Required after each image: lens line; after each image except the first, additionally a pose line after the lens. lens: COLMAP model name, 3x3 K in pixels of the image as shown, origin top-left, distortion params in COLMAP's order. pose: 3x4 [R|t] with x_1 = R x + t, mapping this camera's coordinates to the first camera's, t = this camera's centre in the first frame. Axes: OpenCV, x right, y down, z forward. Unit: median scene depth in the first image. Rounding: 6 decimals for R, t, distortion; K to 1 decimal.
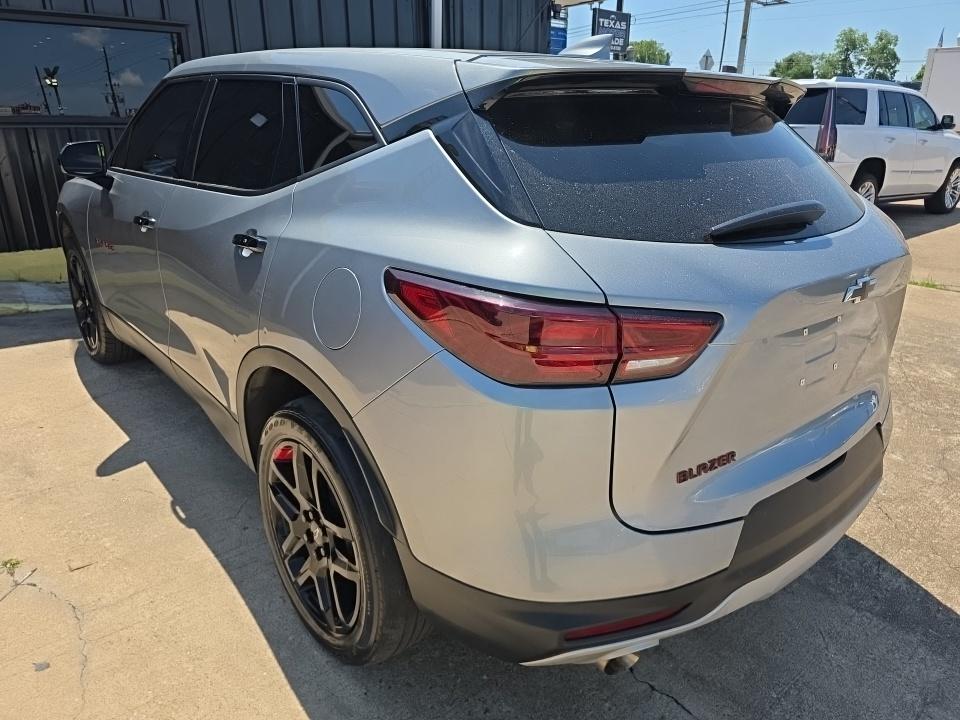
lens RADIAL K [[659.4, 0, 482.4], [0, 659.4, 358.4], [0, 0, 1]] dist [0.060106, -0.058190]
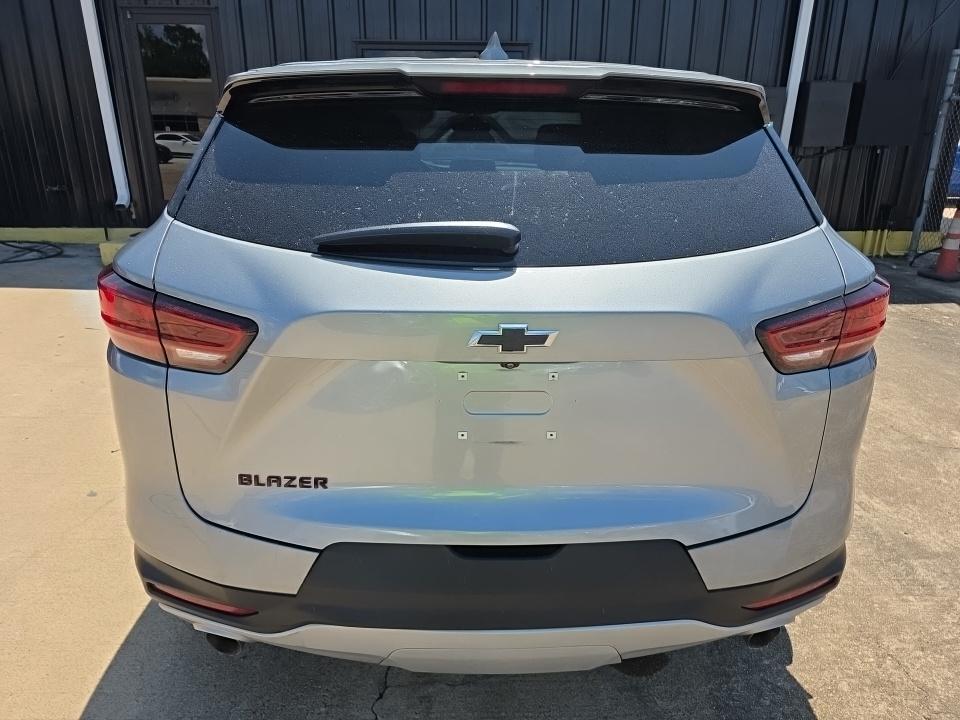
lens RADIAL K [[659.4, 0, 482.4], [0, 659.4, 358.4], [0, 0, 1]] dist [0.060106, -0.058190]
pose [[0.787434, 0.201496, -0.582534, 1.066036], [-0.207630, 0.976538, 0.057119, -0.123415], [0.580377, 0.075974, 0.810797, 0.364111]]
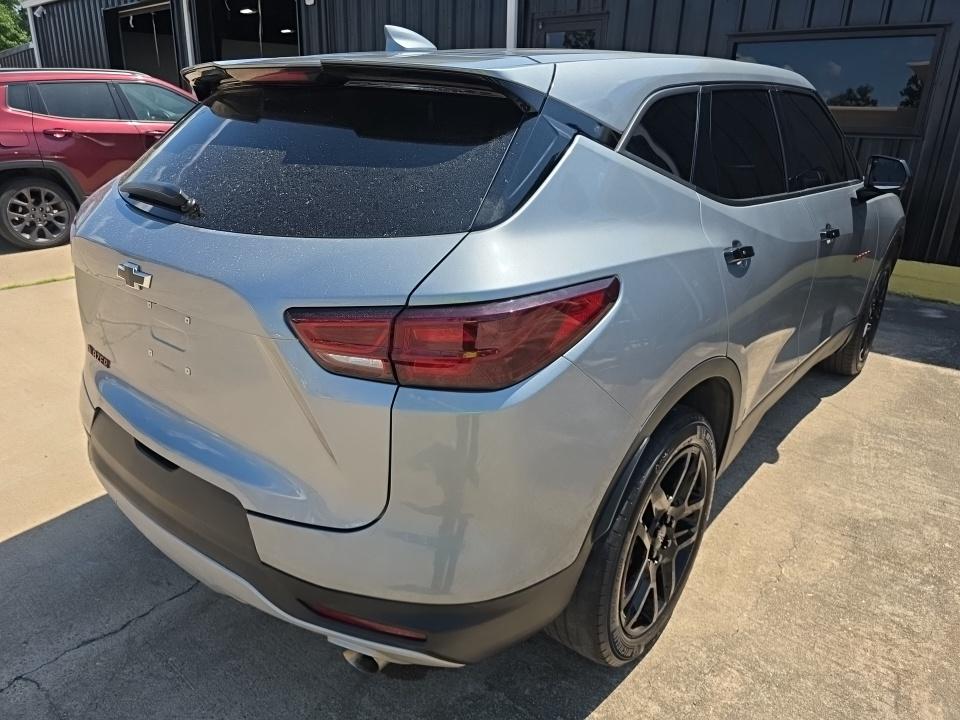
lens RADIAL K [[659.4, 0, 482.4], [0, 659.4, 358.4], [0, 0, 1]] dist [0.060106, -0.058190]
pose [[0.183440, 0.331459, -0.925464, 1.598888], [-0.350042, 0.901757, 0.253585, -0.392318], [0.918597, 0.277434, 0.281443, 1.142135]]
